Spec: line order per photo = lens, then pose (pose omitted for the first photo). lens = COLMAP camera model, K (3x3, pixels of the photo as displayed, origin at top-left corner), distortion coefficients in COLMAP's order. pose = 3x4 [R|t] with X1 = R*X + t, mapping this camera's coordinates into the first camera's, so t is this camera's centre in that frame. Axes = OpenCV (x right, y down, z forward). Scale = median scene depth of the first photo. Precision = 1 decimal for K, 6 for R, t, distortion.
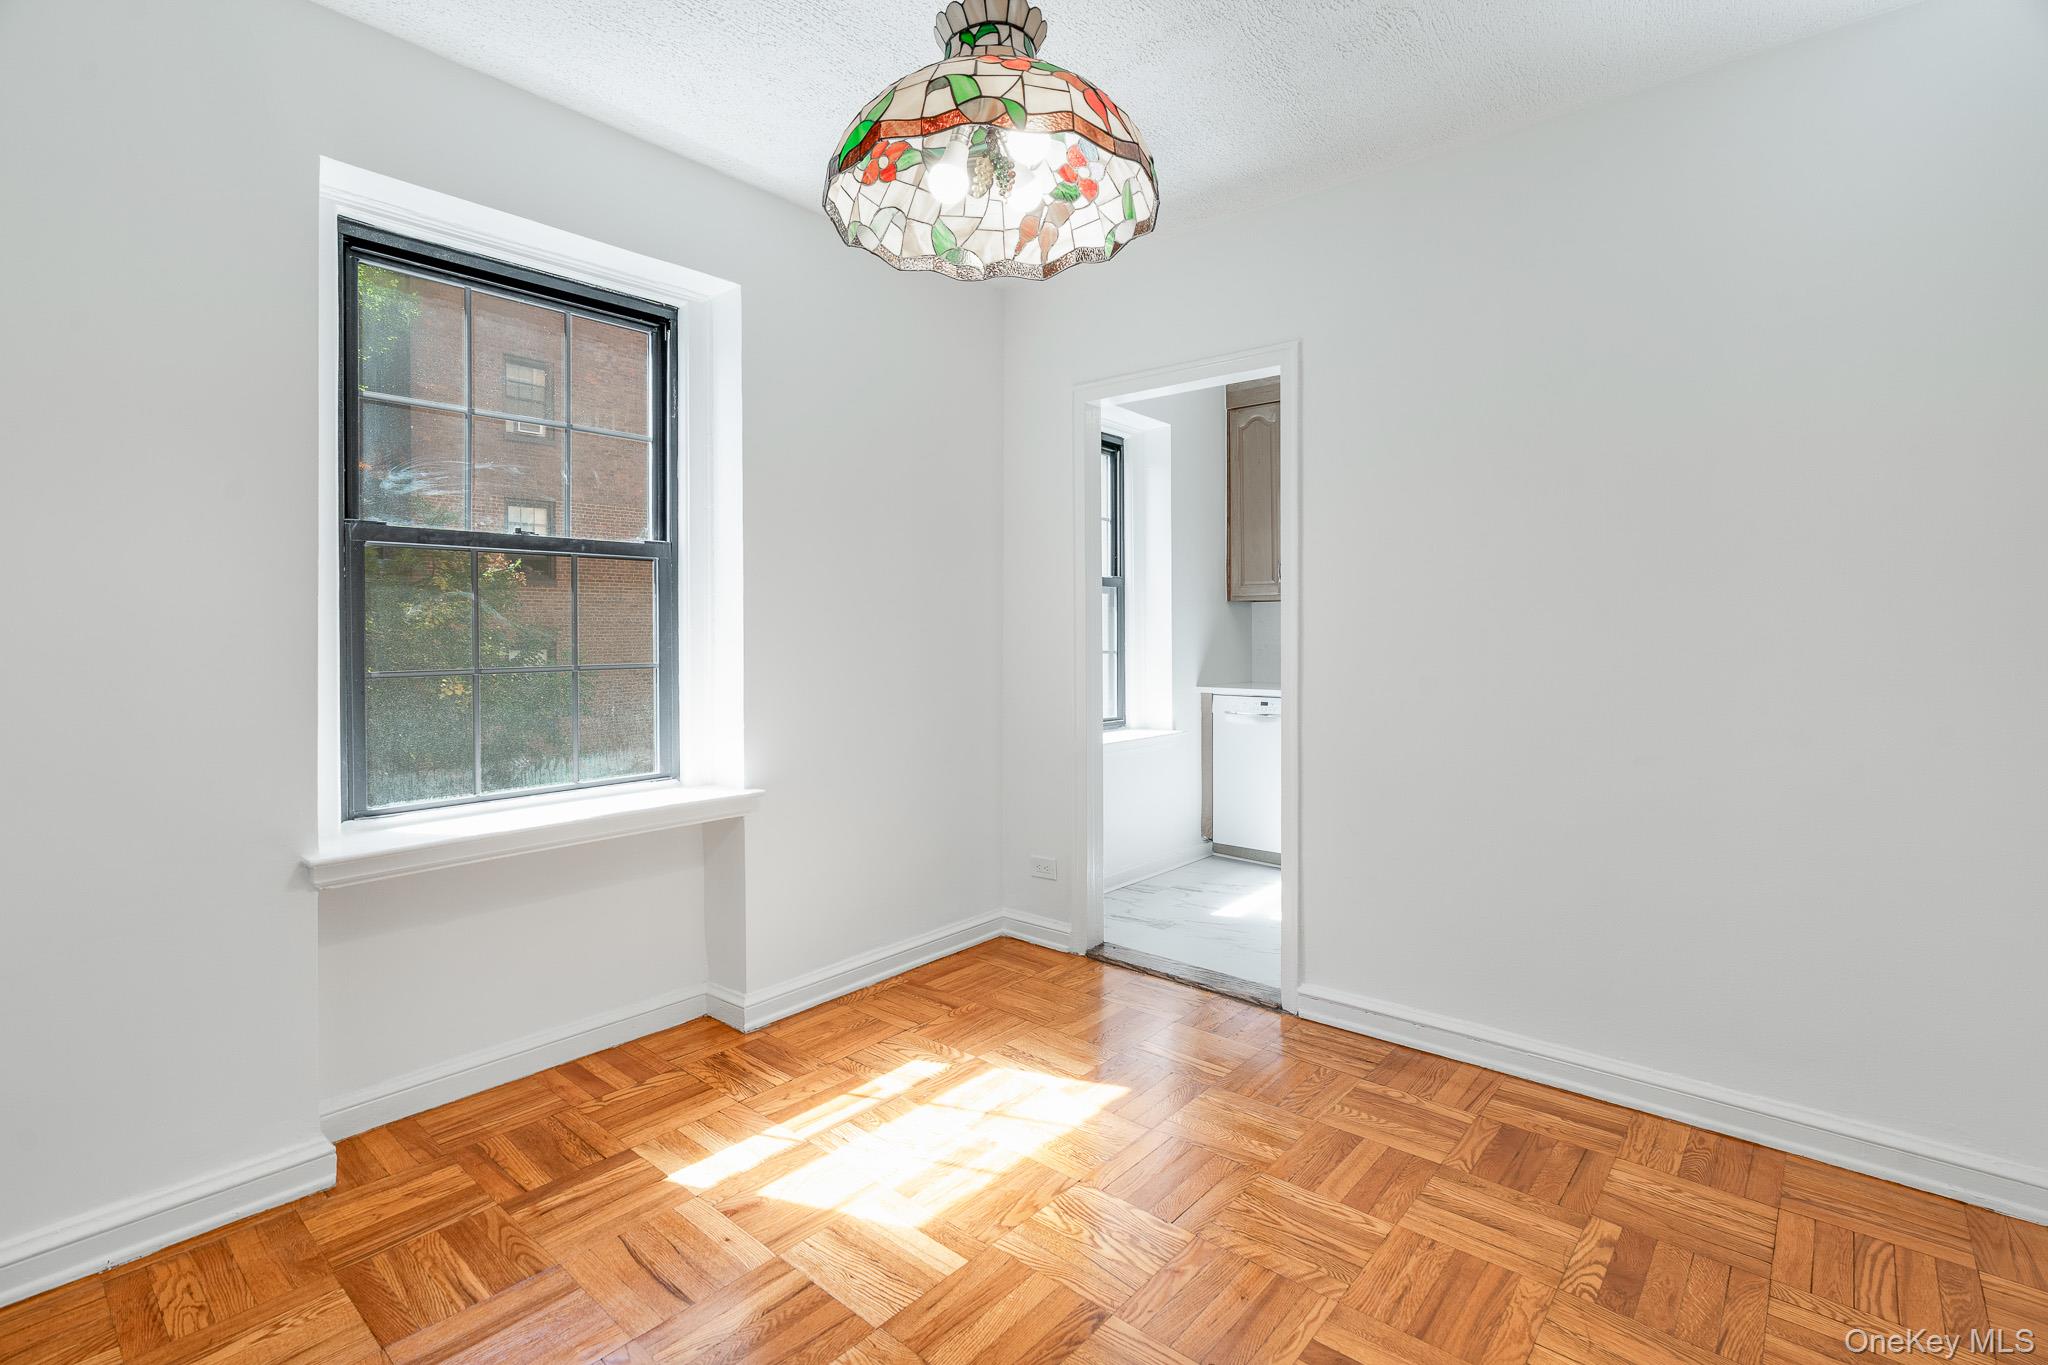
lens RADIAL K [[949.1, 0, 1002.0], [0, 949.1, 633.8], [0, 0, 1]] dist [-0.003137, 0.000818]
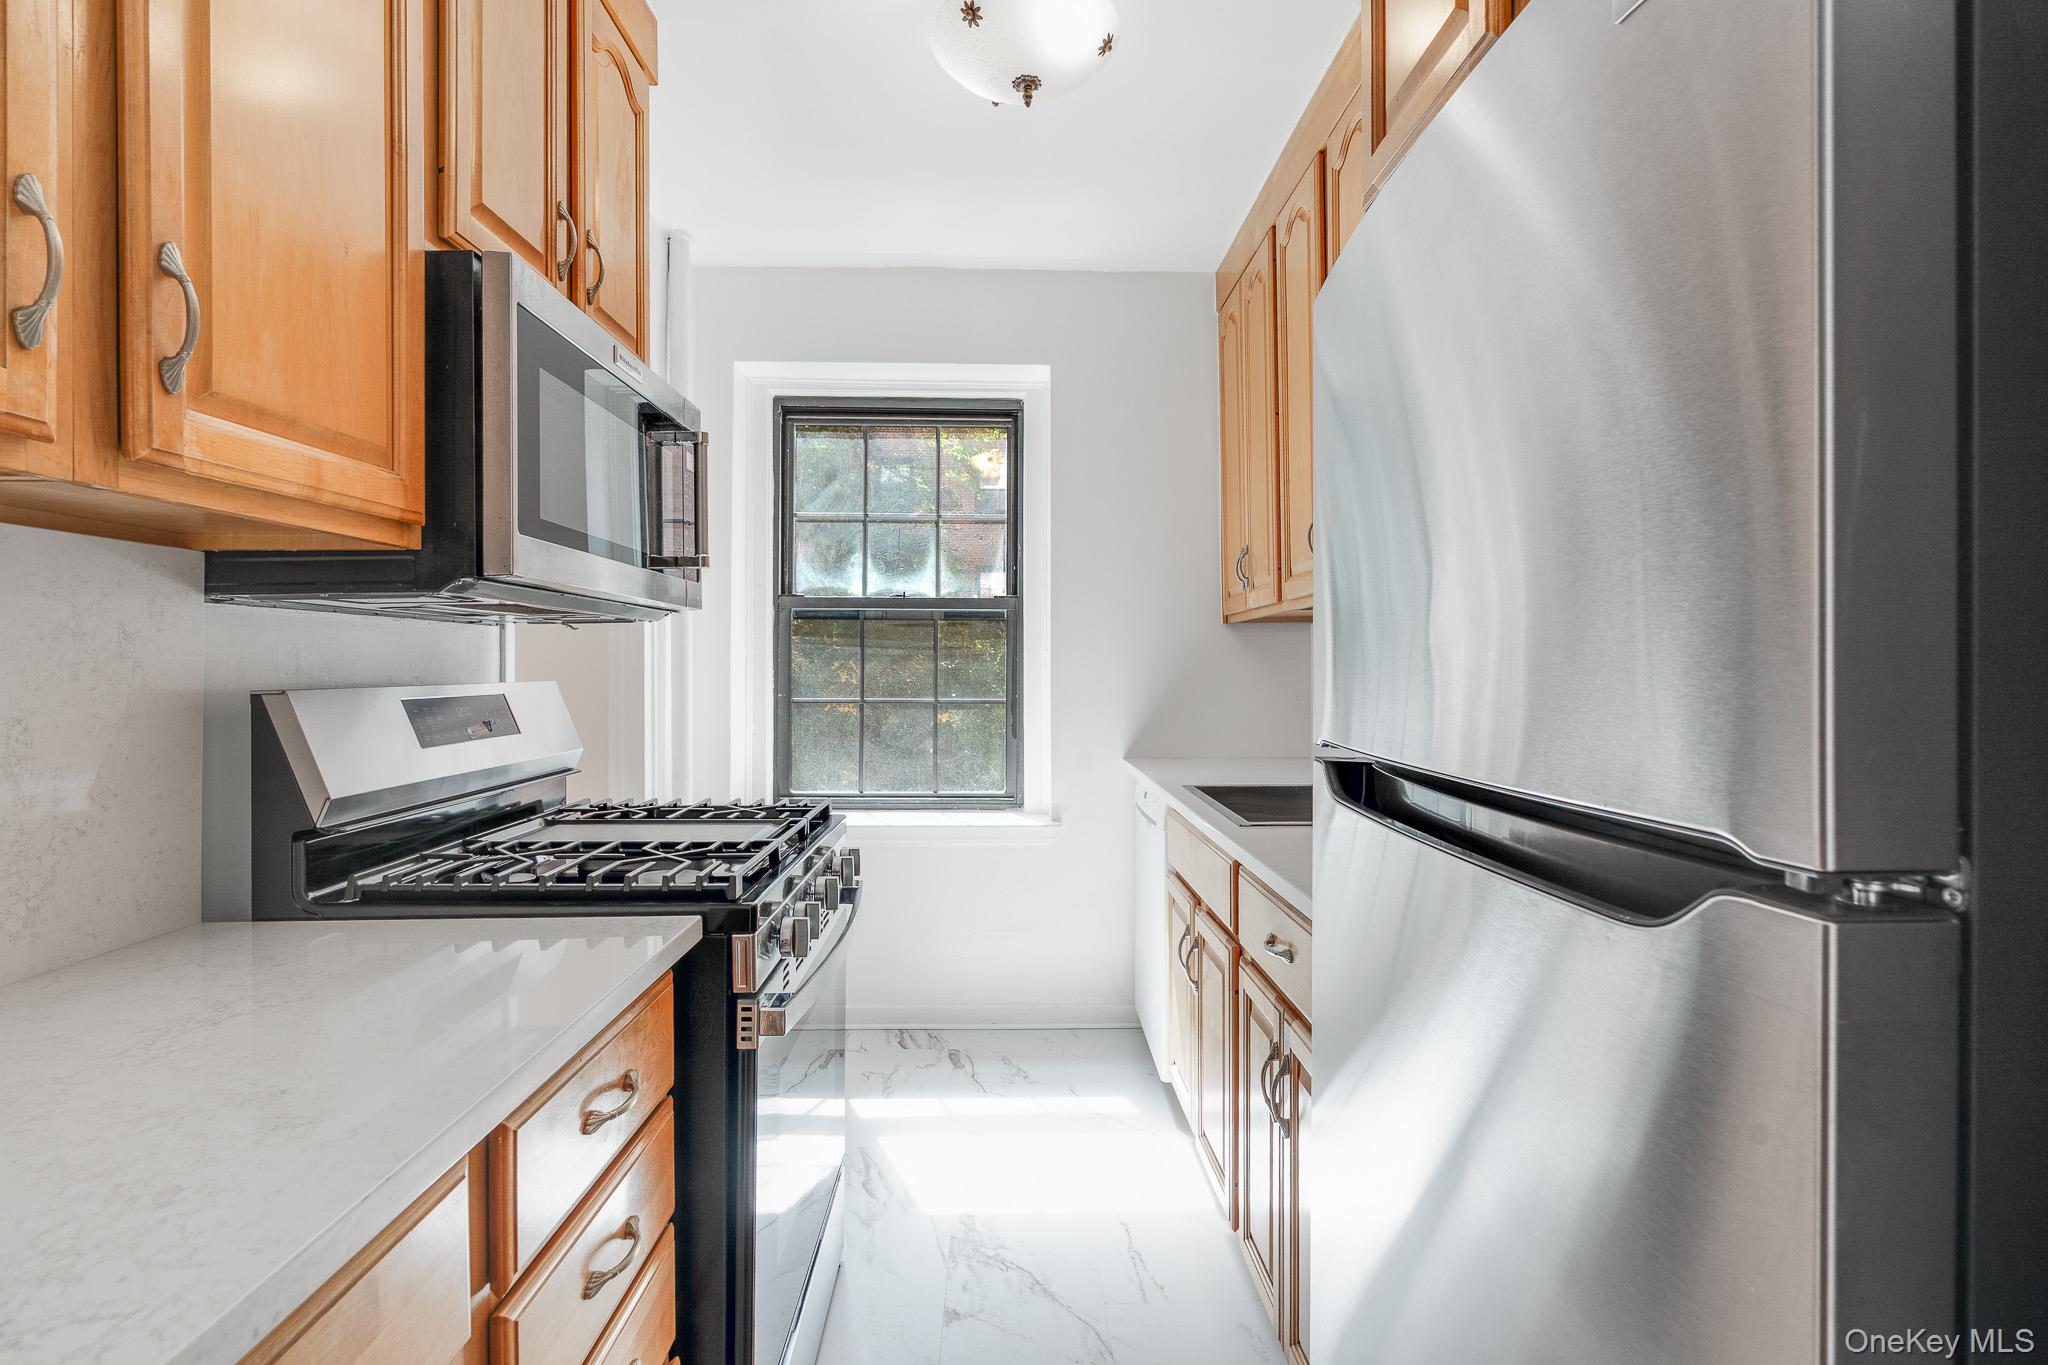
lens RADIAL K [[929.9, 0, 1030.6], [0, 929.9, 669.0], [0, 0, 1]] dist [-0.000111, 0.000191]
pose [[0.690703, 0.004337, -0.723126, 0.597874], [-0.010863, 0.999931, -0.004379, -0.002605], [0.723057, 0.010880, 0.690703, 0.251084]]
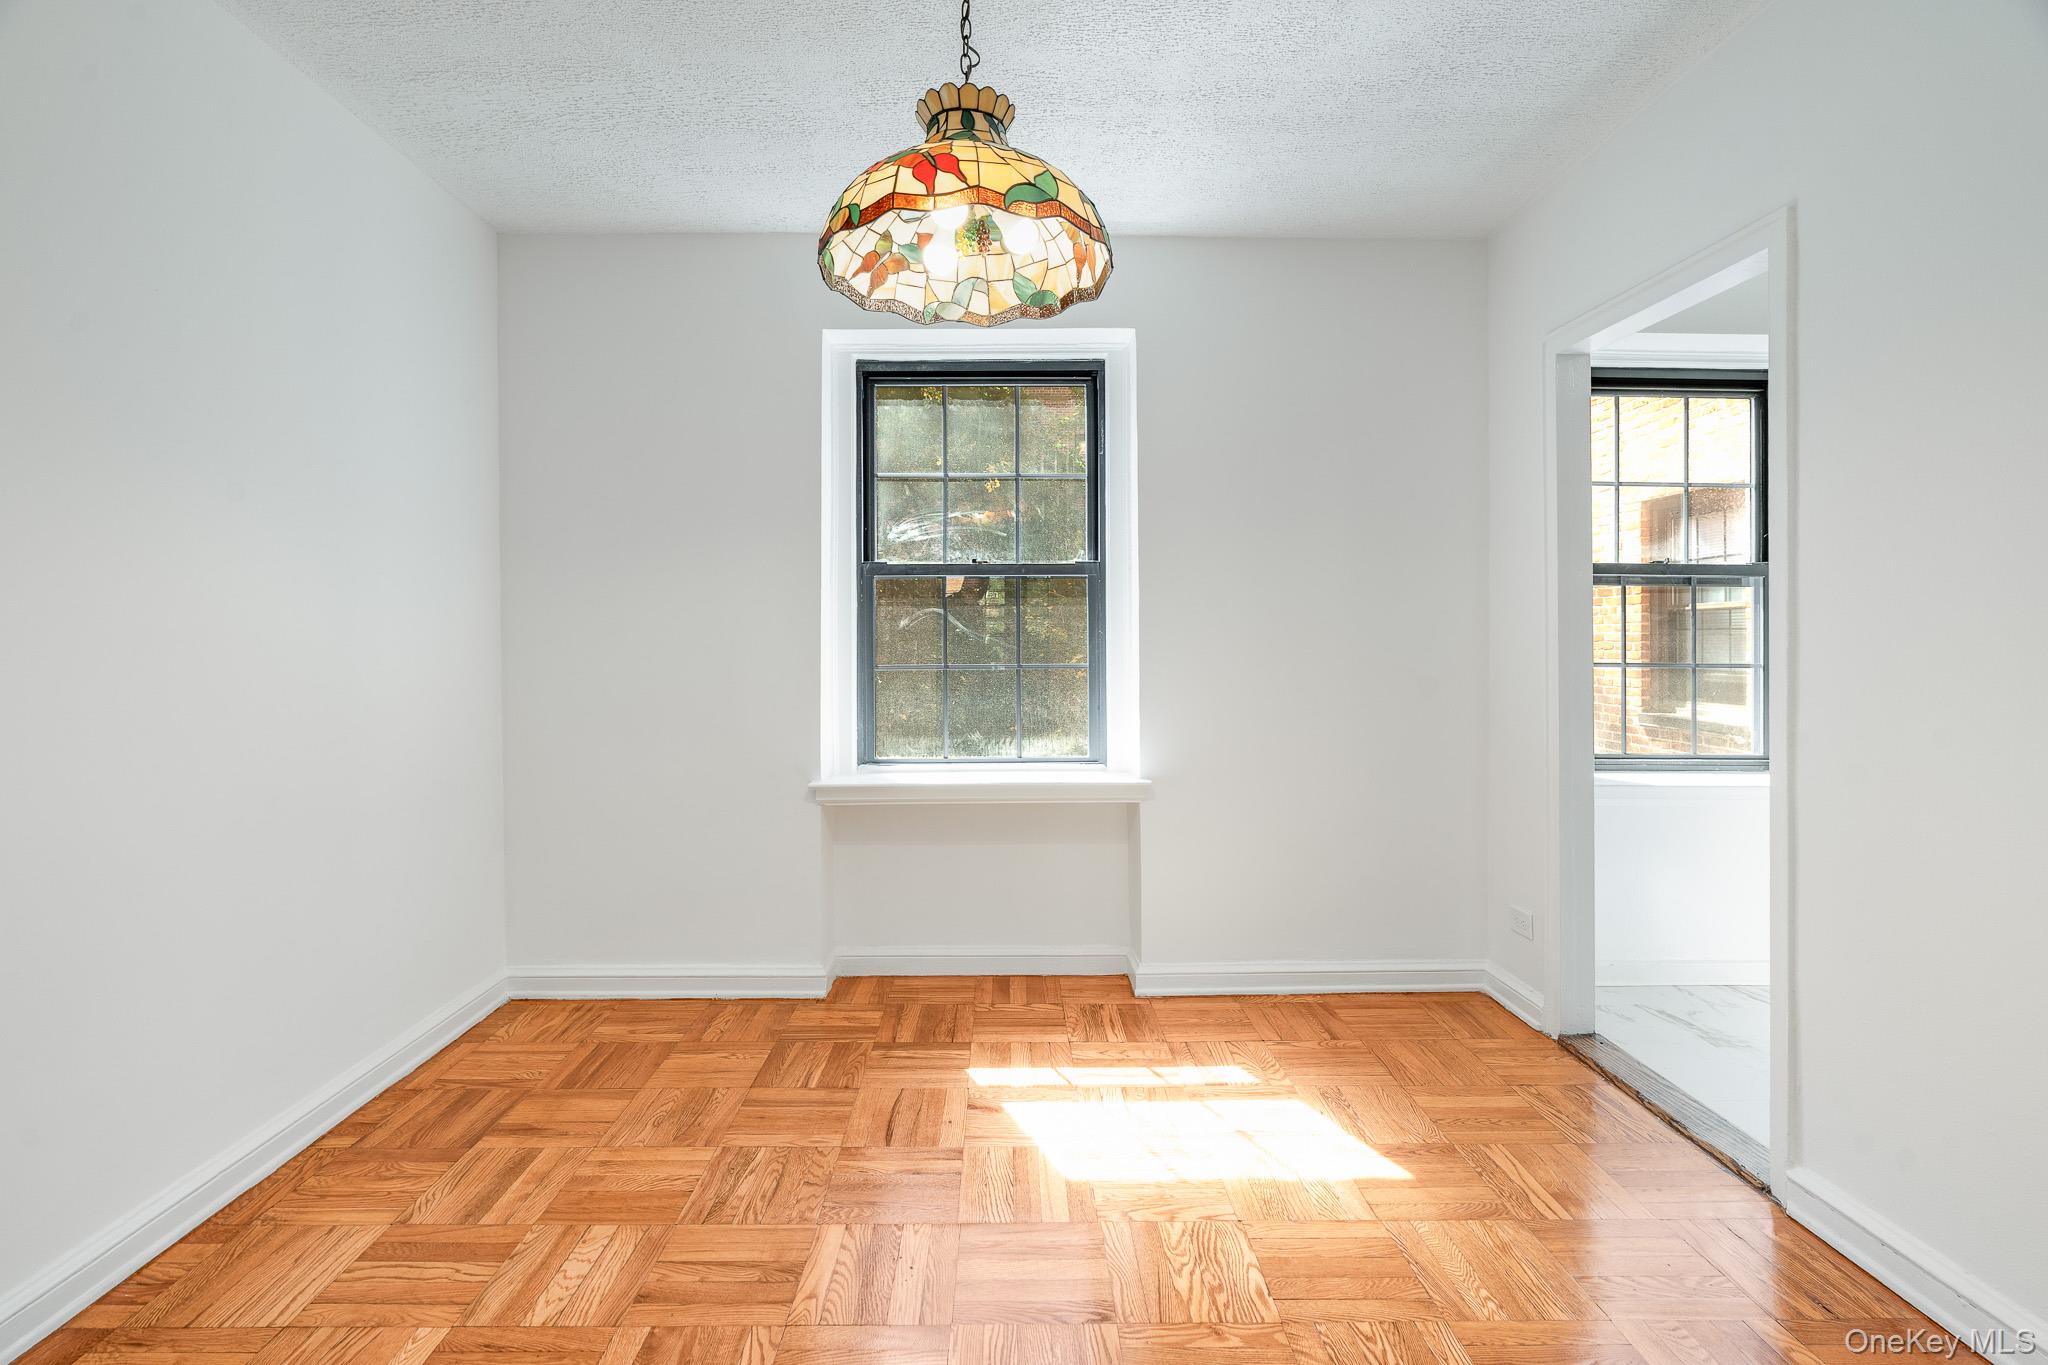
lens RADIAL K [[945.2, 0, 1021.3], [0, 945.2, 636.3], [0, 0, 1]] dist [-0.001480, 0.000965]
pose [[0.668150, 0.000600, -0.744027, 0.537373], [-0.002486, 0.999996, -0.001426, -0.002168], [0.744023, 0.002802, 0.668148, 0.177107]]
